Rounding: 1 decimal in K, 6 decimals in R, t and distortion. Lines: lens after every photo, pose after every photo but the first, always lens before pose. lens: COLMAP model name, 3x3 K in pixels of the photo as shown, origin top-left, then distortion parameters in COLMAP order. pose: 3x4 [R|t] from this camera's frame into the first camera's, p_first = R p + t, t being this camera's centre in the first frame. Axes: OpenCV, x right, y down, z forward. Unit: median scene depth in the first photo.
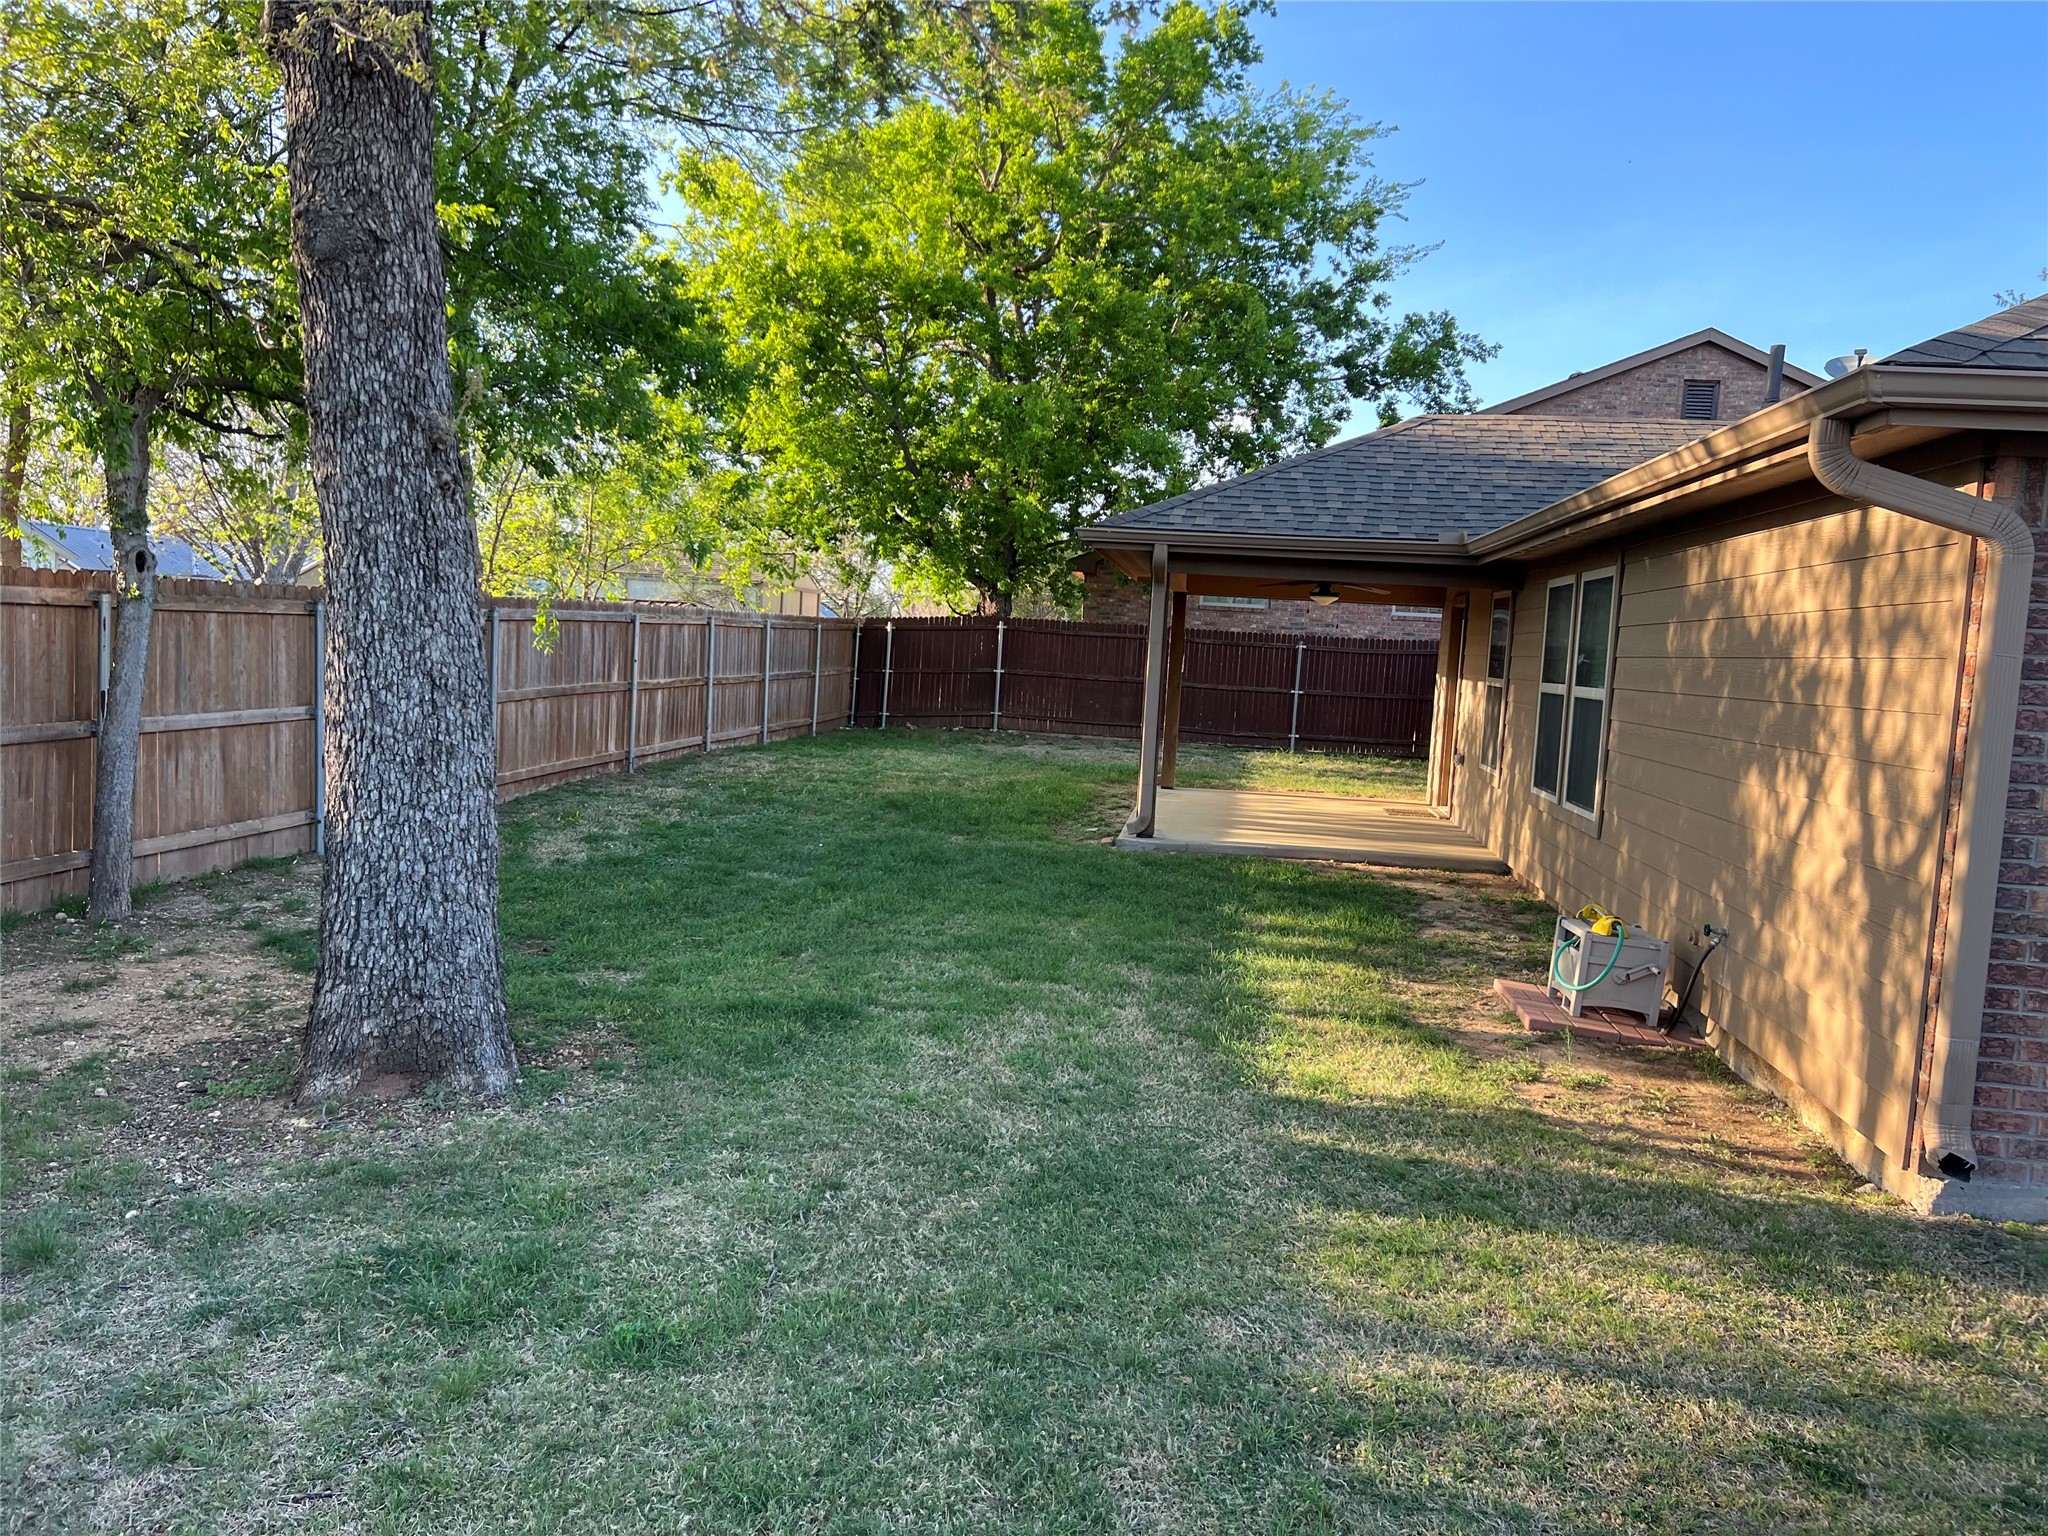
lens RADIAL K [[1544.8, 0, 1025.5], [0, 1544.8, 769.4], [0, 0, 1]] dist [0.011582, 0.002074]
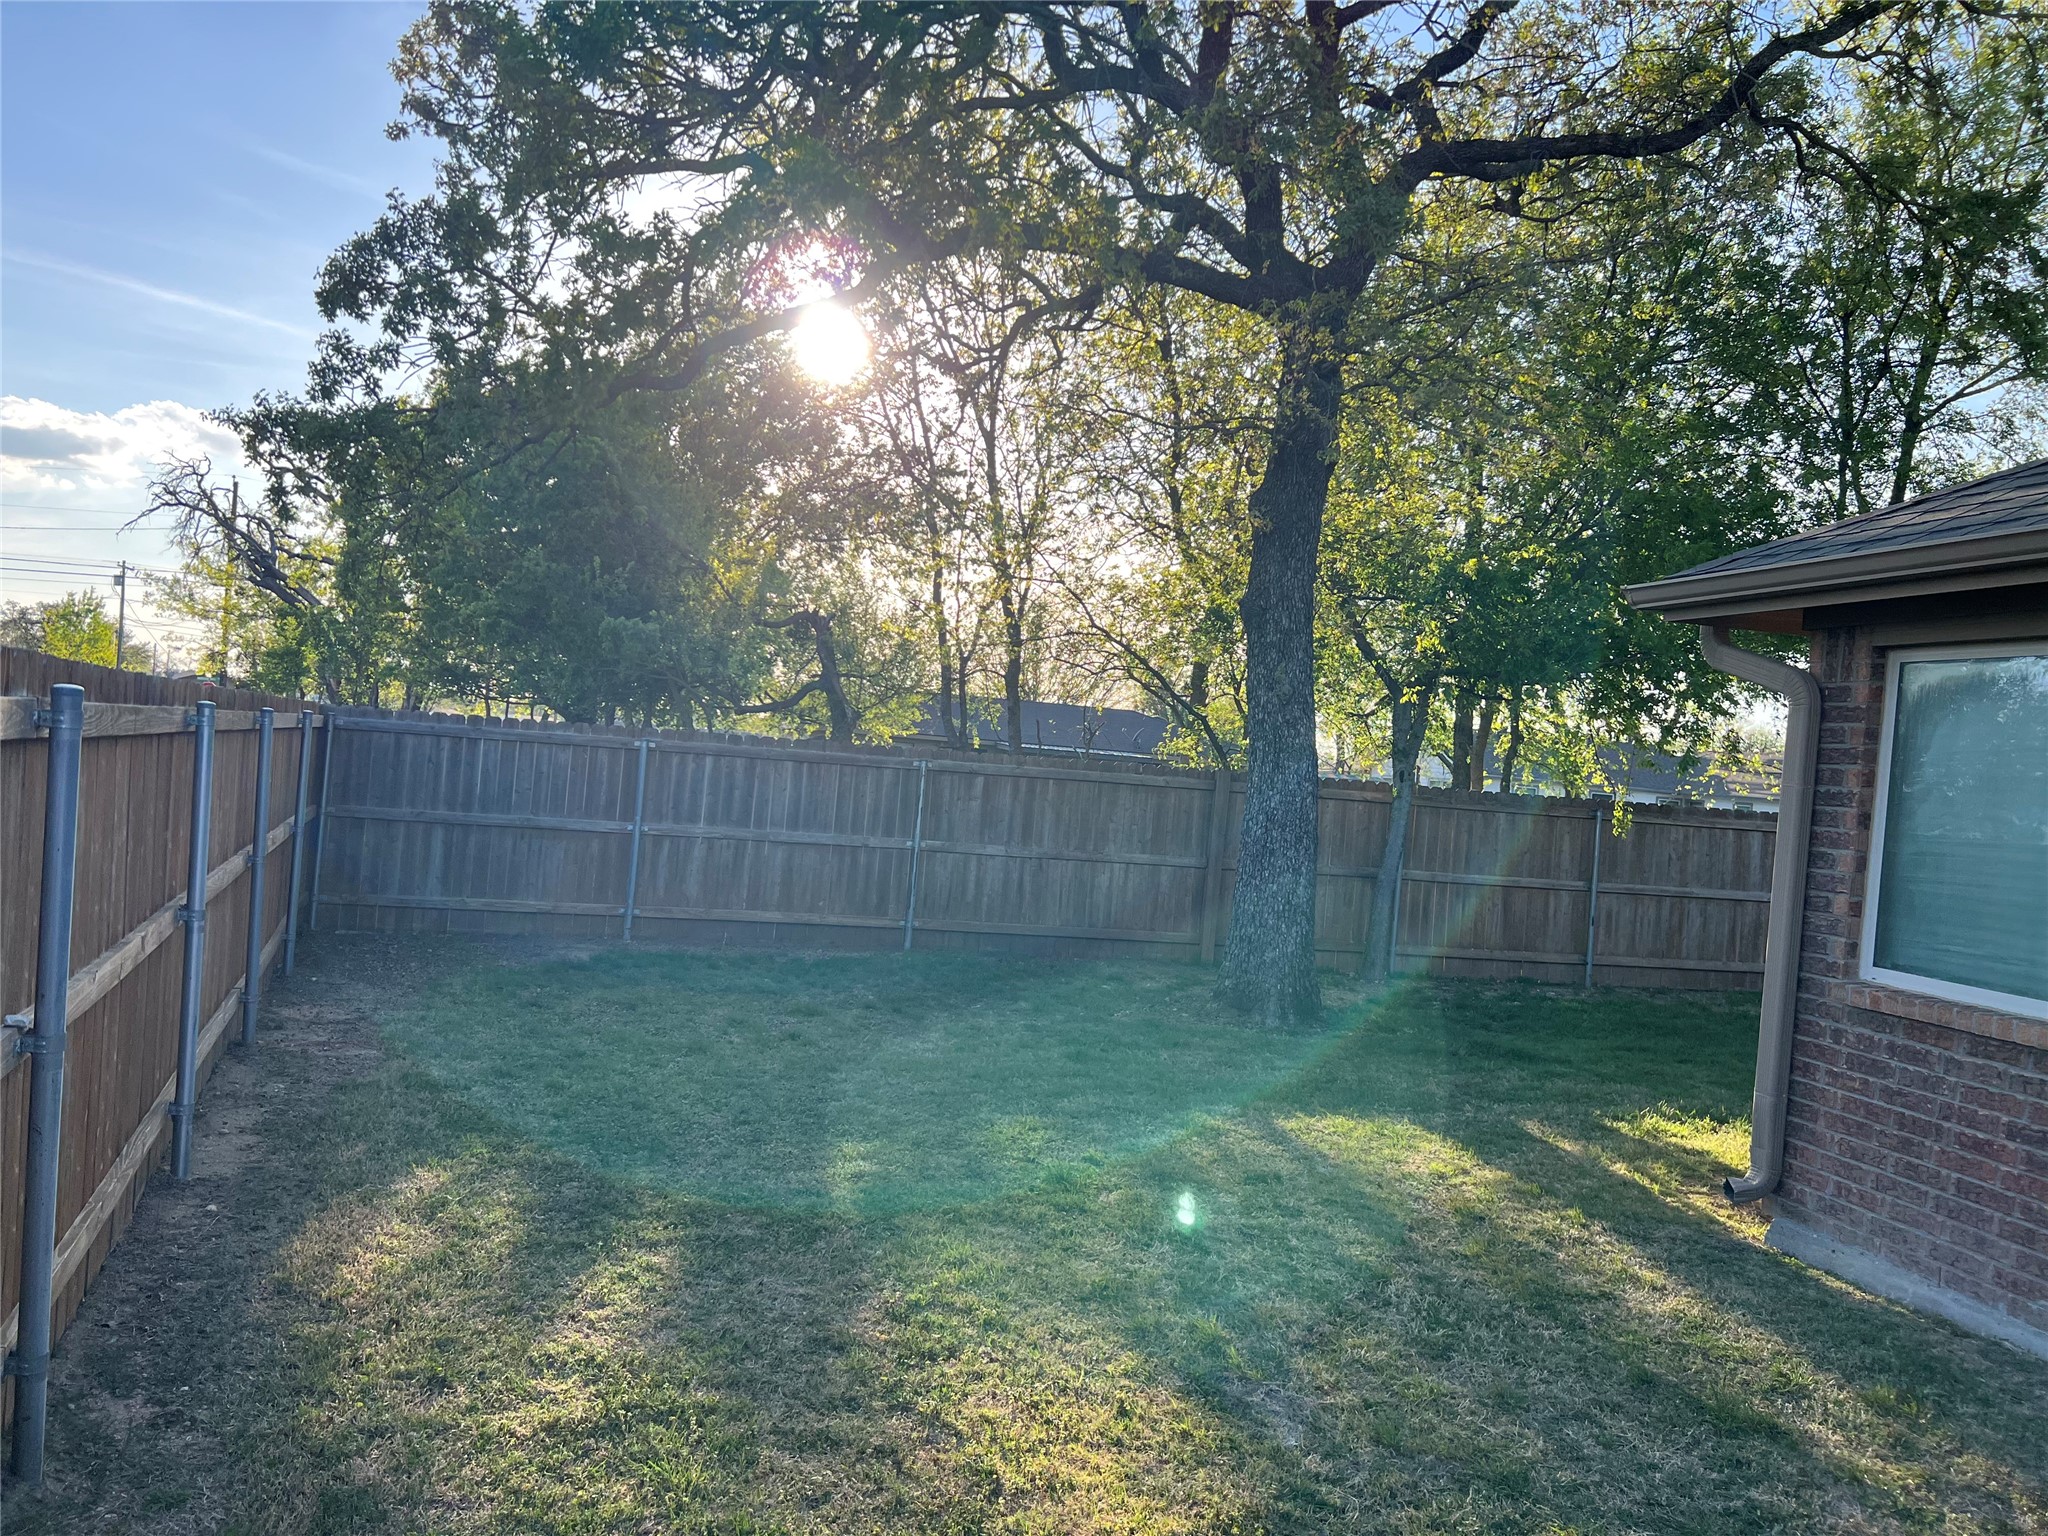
lens RADIAL K [[1544.8, 0, 1025.5], [0, 1544.8, 769.4], [0, 0, 1]] dist [0.011582, 0.002074]
pose [[0.364065, -0.026010, -0.931010, 1.365514], [-0.136372, 0.987348, -0.080911, 0.086333], [0.921336, 0.156420, 0.355912, -0.023727]]
